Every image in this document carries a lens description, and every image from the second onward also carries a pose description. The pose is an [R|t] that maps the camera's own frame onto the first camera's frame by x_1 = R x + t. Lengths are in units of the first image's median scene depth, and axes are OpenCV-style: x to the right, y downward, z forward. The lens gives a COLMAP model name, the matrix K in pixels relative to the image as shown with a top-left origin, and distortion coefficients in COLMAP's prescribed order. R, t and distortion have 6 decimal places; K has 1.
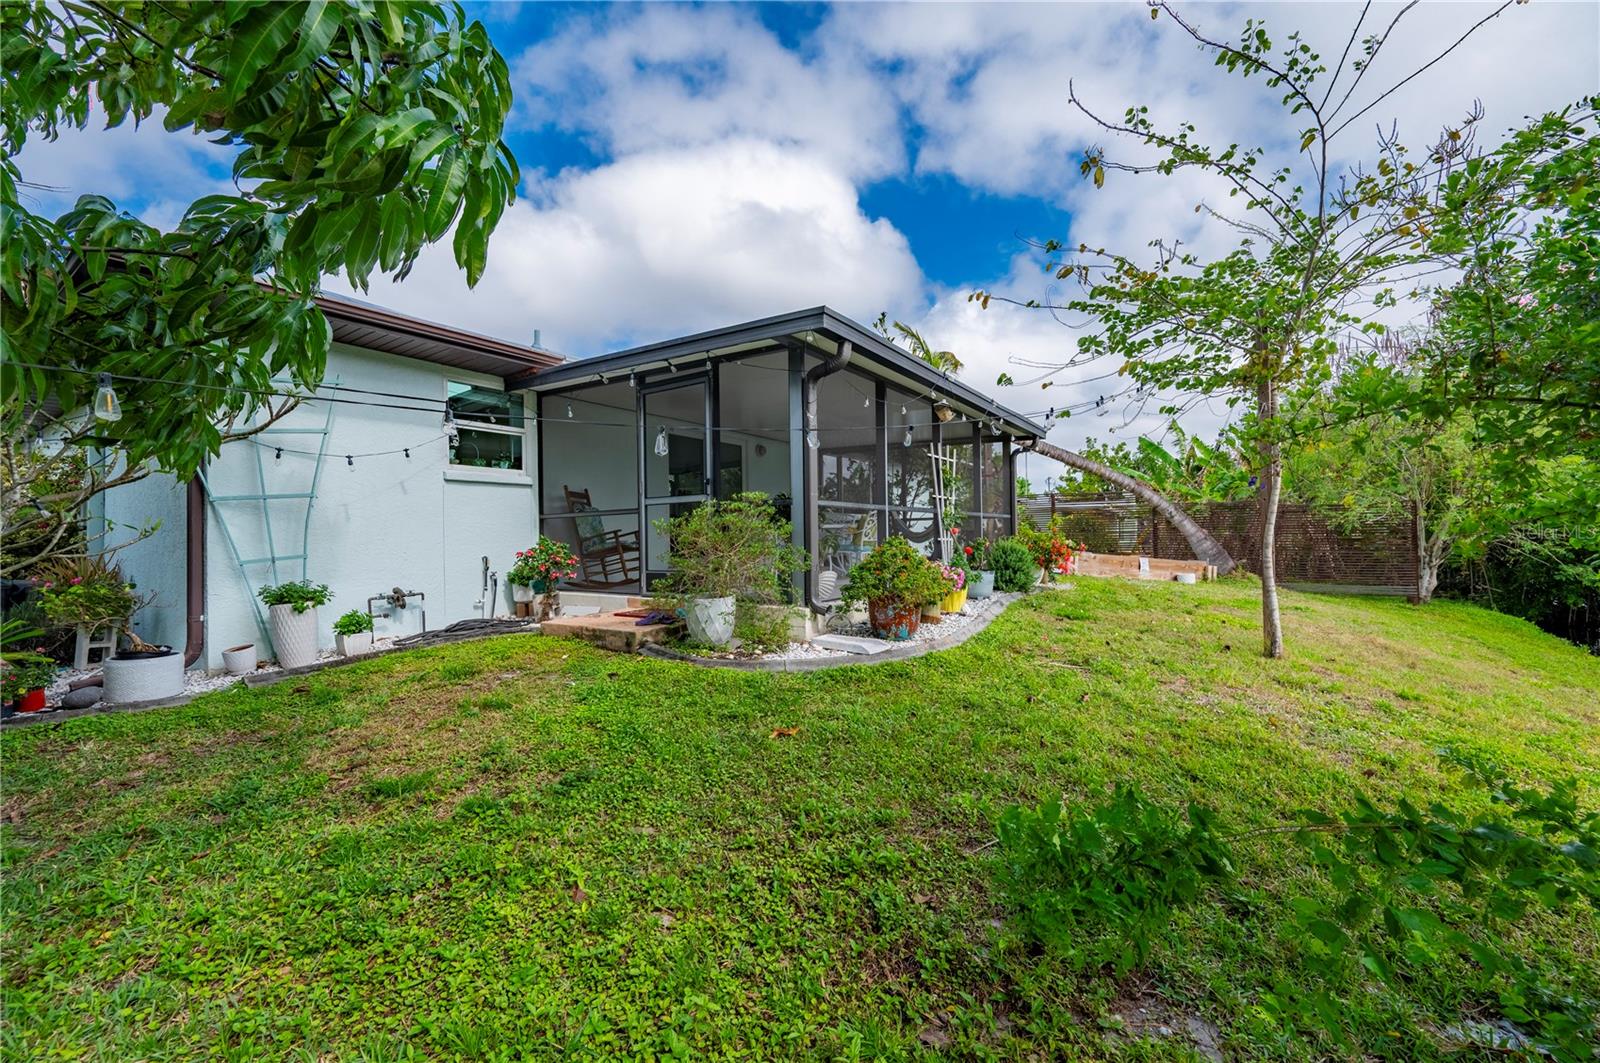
lens RADIAL K [[629.3, 0, 800.0], [0, 629.3, 531.5], [0, 0, 1]] dist [-0.000460, 0.000092]
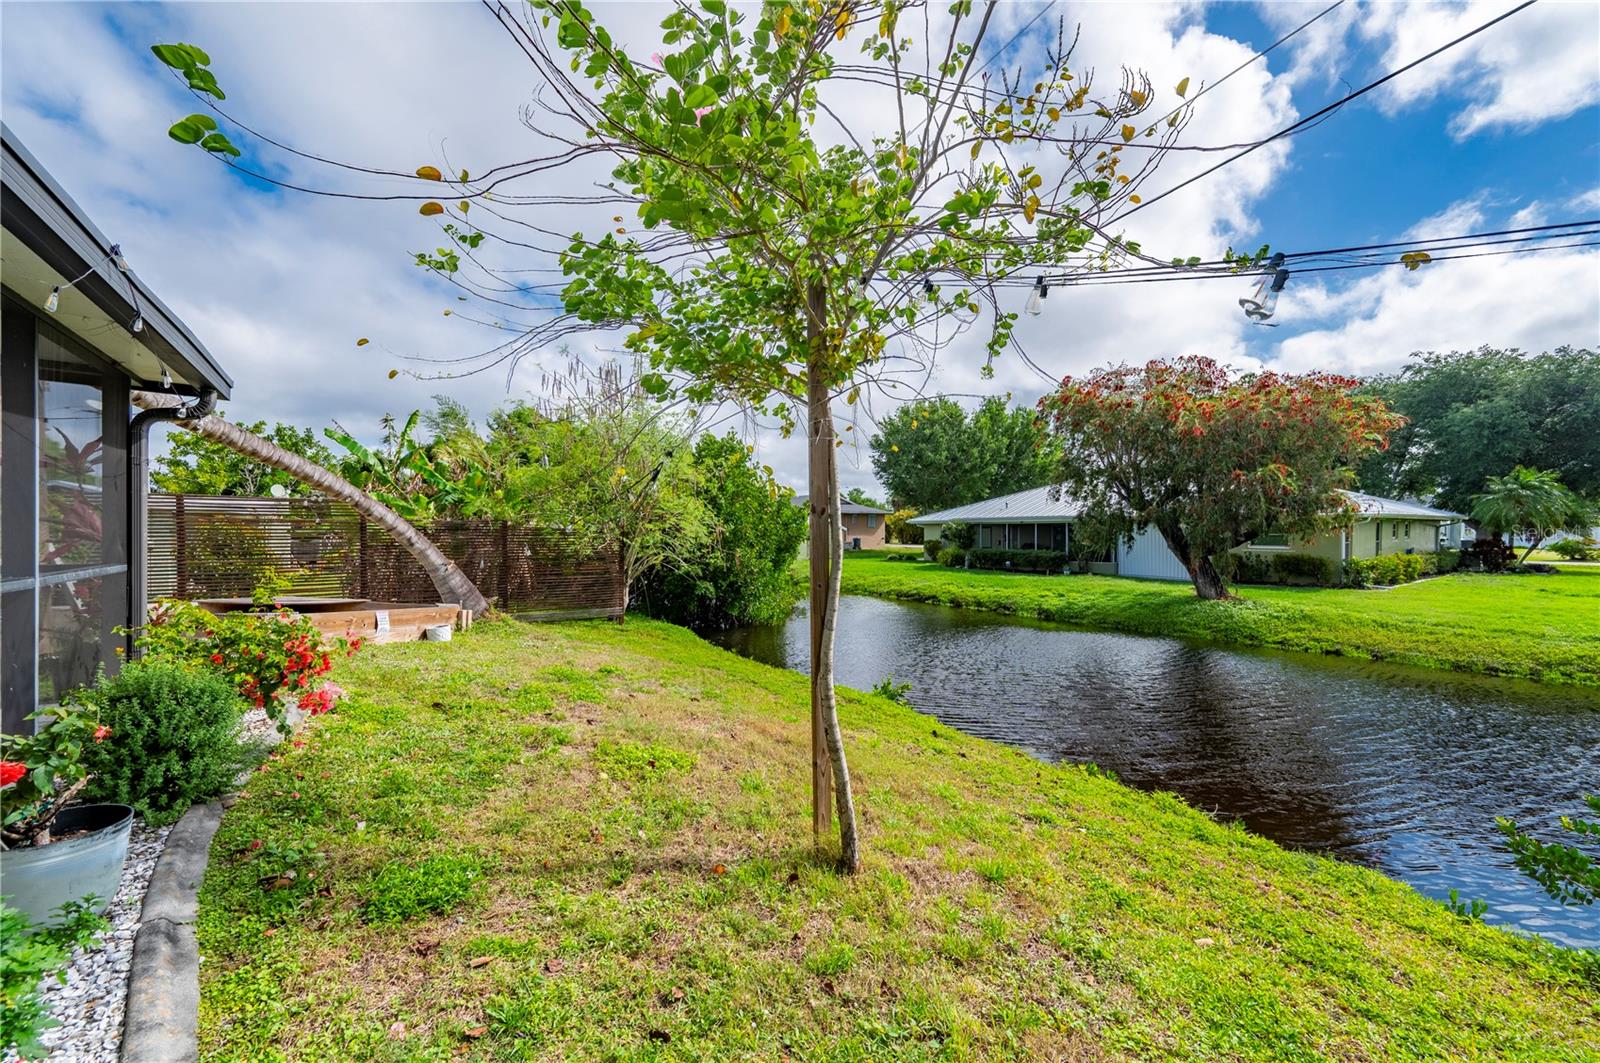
lens RADIAL K [[629.3, 0, 800.0], [0, 629.3, 531.5], [0, 0, 1]] dist [-0.000460, 0.000092]
pose [[0.348240, 0.007950, 0.937372, 0.082446], [-0.014642, 0.999888, -0.003041, -0.044443], [-0.937291, -0.012666, 0.348317, 0.361483]]
